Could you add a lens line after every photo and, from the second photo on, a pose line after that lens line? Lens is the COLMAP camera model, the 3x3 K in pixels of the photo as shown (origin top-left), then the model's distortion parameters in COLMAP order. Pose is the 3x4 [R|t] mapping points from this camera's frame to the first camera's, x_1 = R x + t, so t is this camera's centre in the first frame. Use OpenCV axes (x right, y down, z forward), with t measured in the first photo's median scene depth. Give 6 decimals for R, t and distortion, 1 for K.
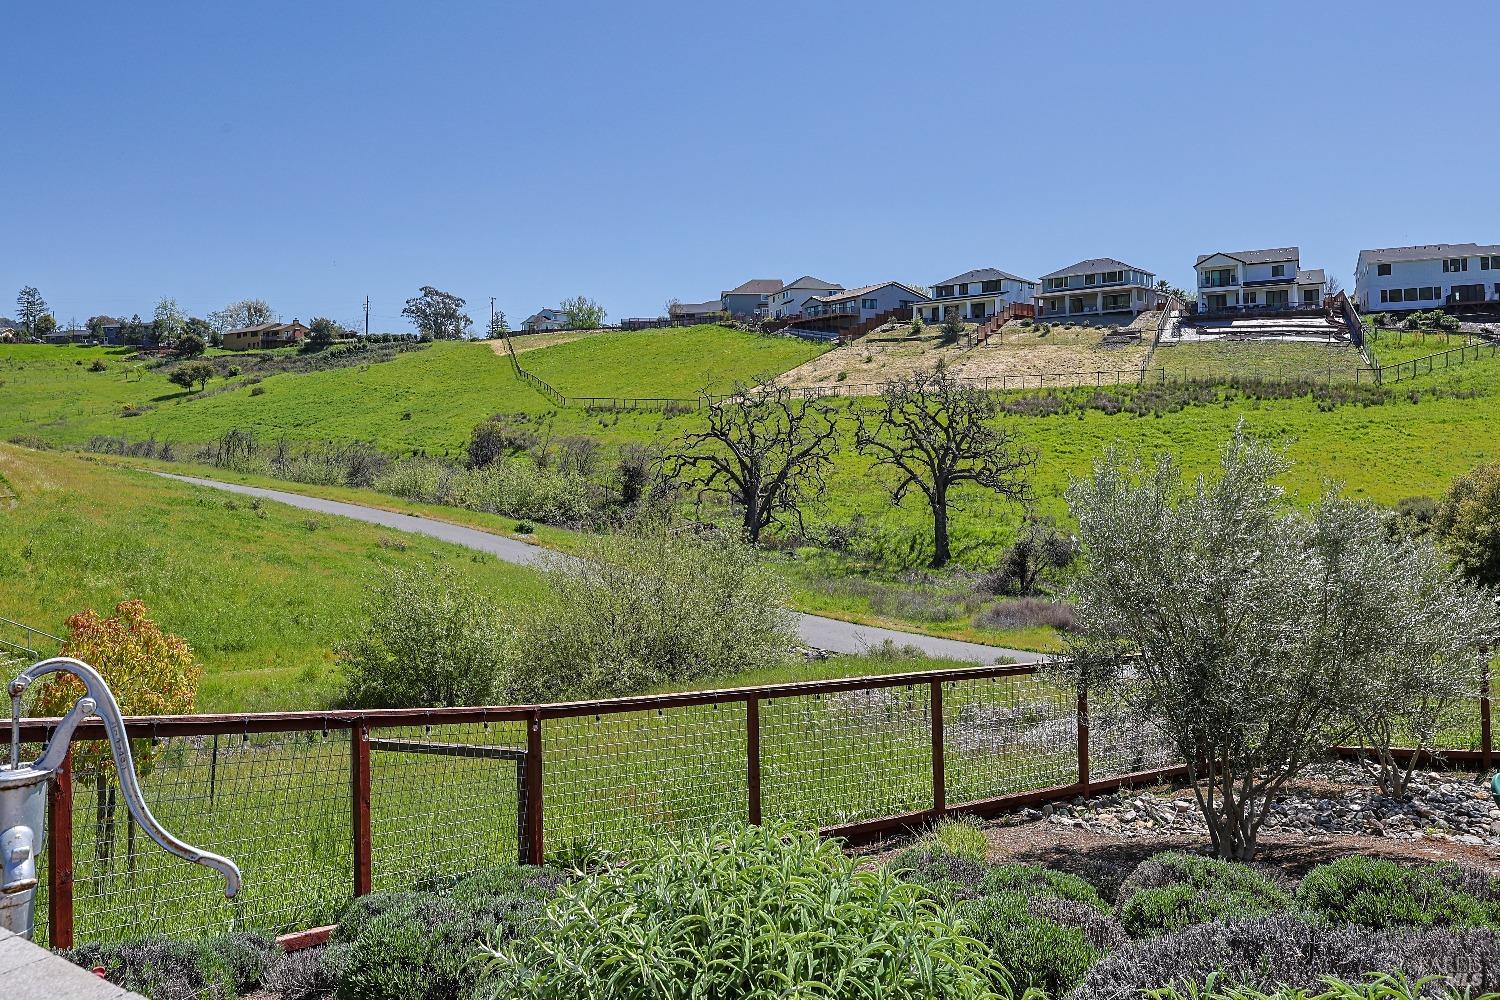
lens RADIAL K [[1014.4, 0, 749.9], [0, 1014.4, 397.6], [0, 0, 1]] dist [-0.002946, 0.001115]
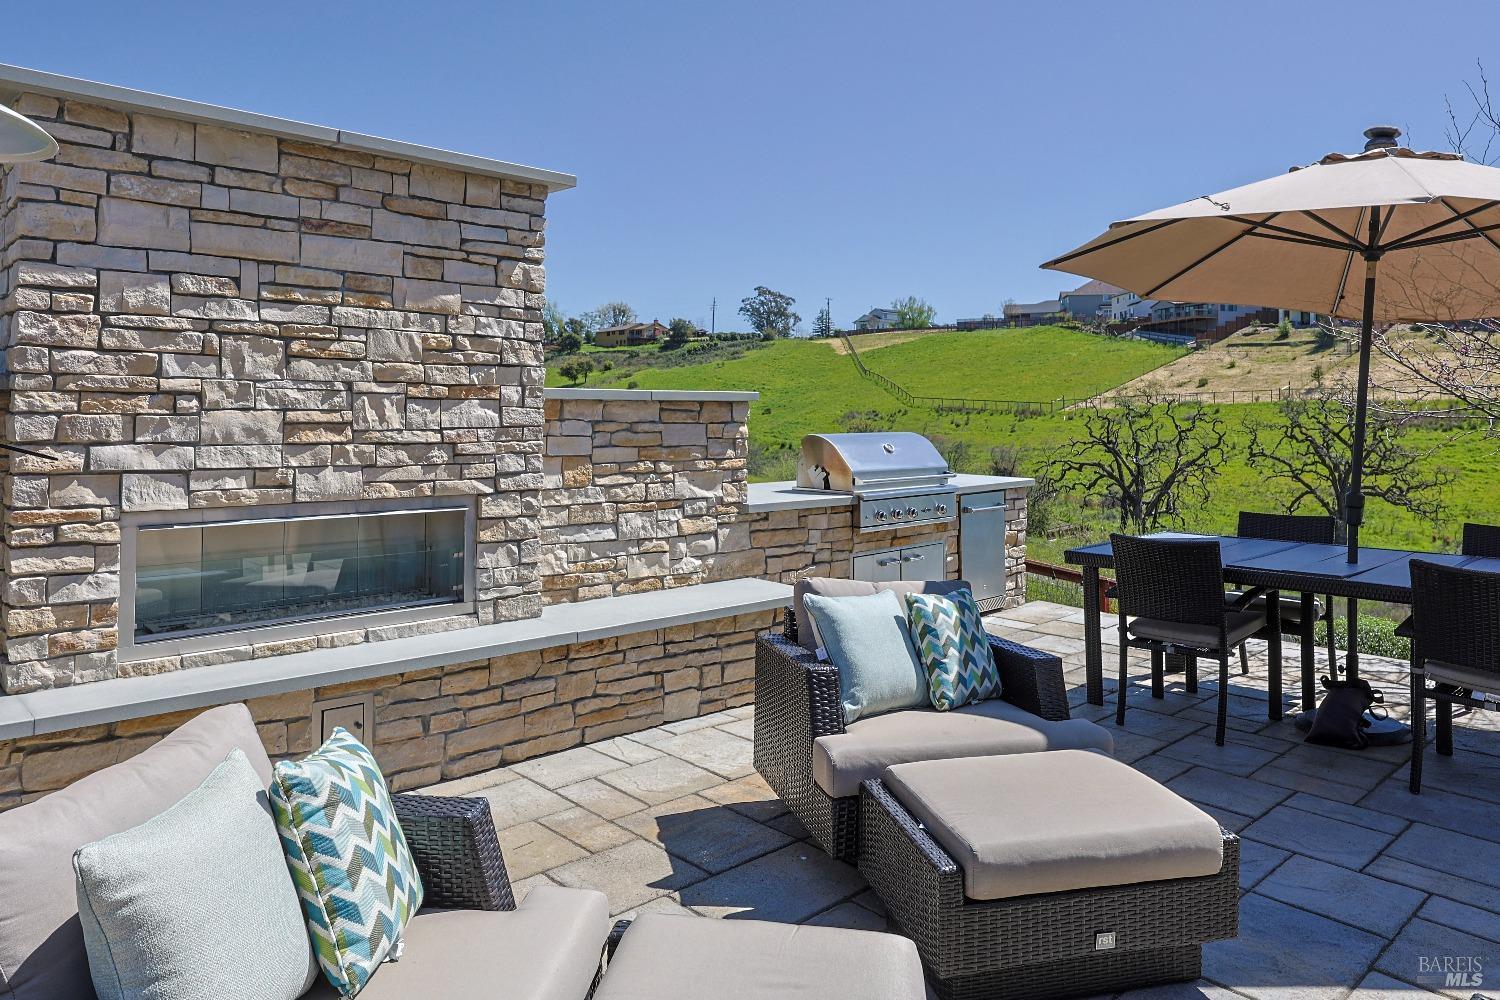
lens RADIAL K [[1014.4, 0, 749.9], [0, 1014.4, 397.6], [0, 0, 1]] dist [-0.002946, 0.001115]
pose [[0.957424, 0.019642, -0.288016, -0.061022], [-0.017307, 0.999793, 0.010653, -0.011652], [0.288166, -0.005214, 0.957566, -0.092434]]
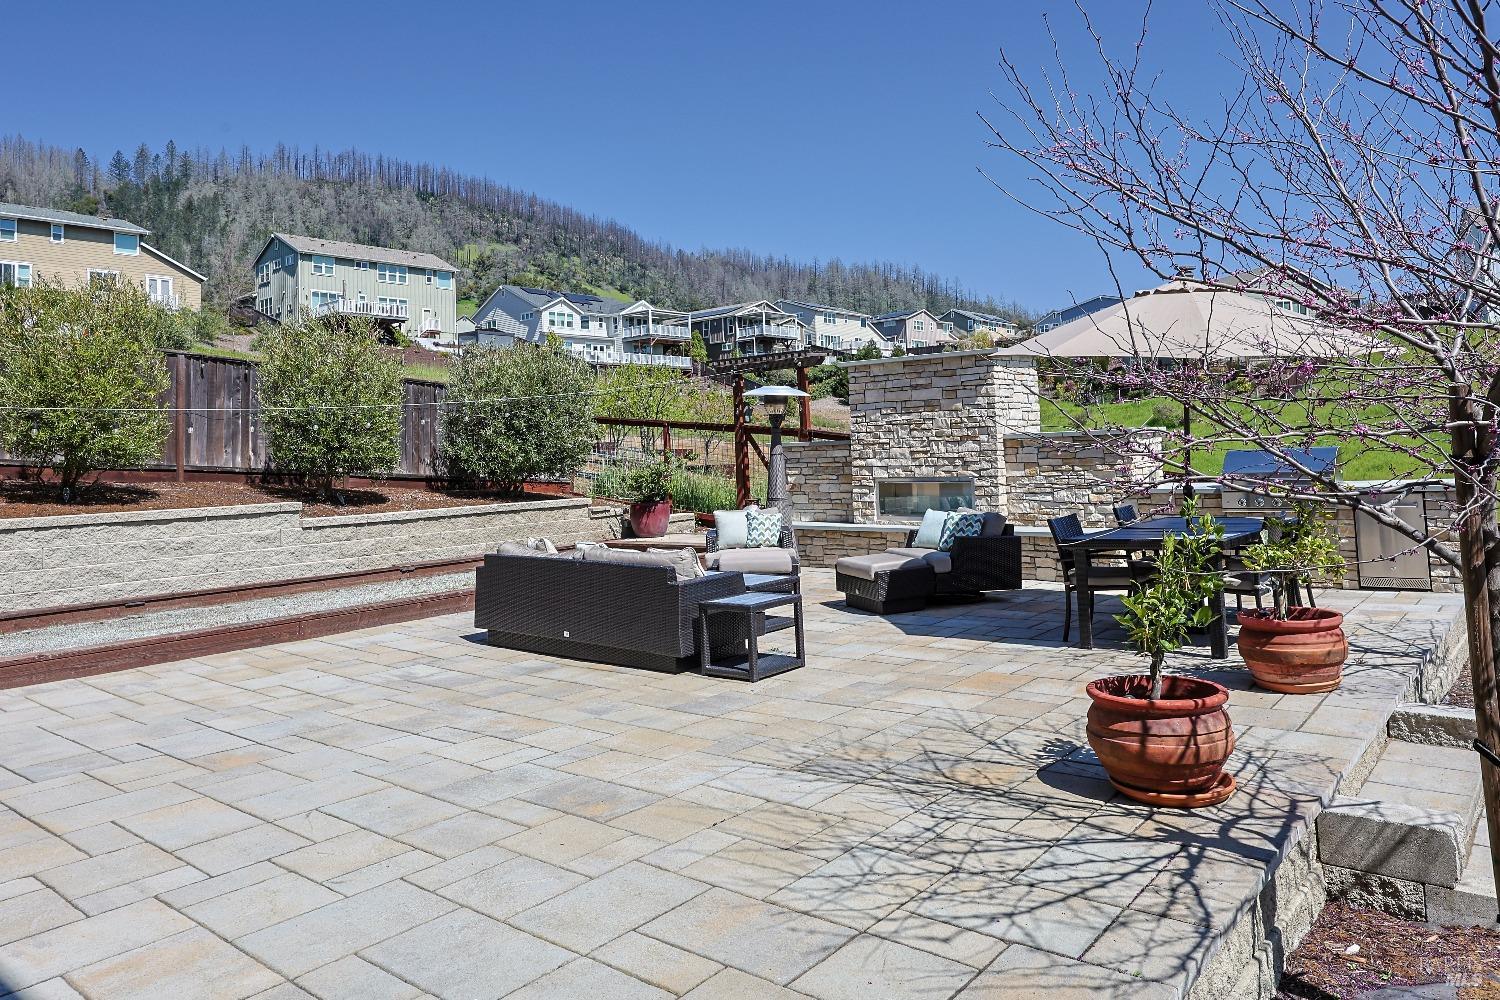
lens RADIAL K [[1014.4, 0, 749.9], [0, 1014.4, 397.6], [0, 0, 1]] dist [-0.002946, 0.001115]
pose [[-0.152522, -0.027238, -0.987925, 0.021396], [0.059686, 0.997542, -0.036717, -0.012899], [0.986496, -0.064565, -0.150521, -0.064966]]
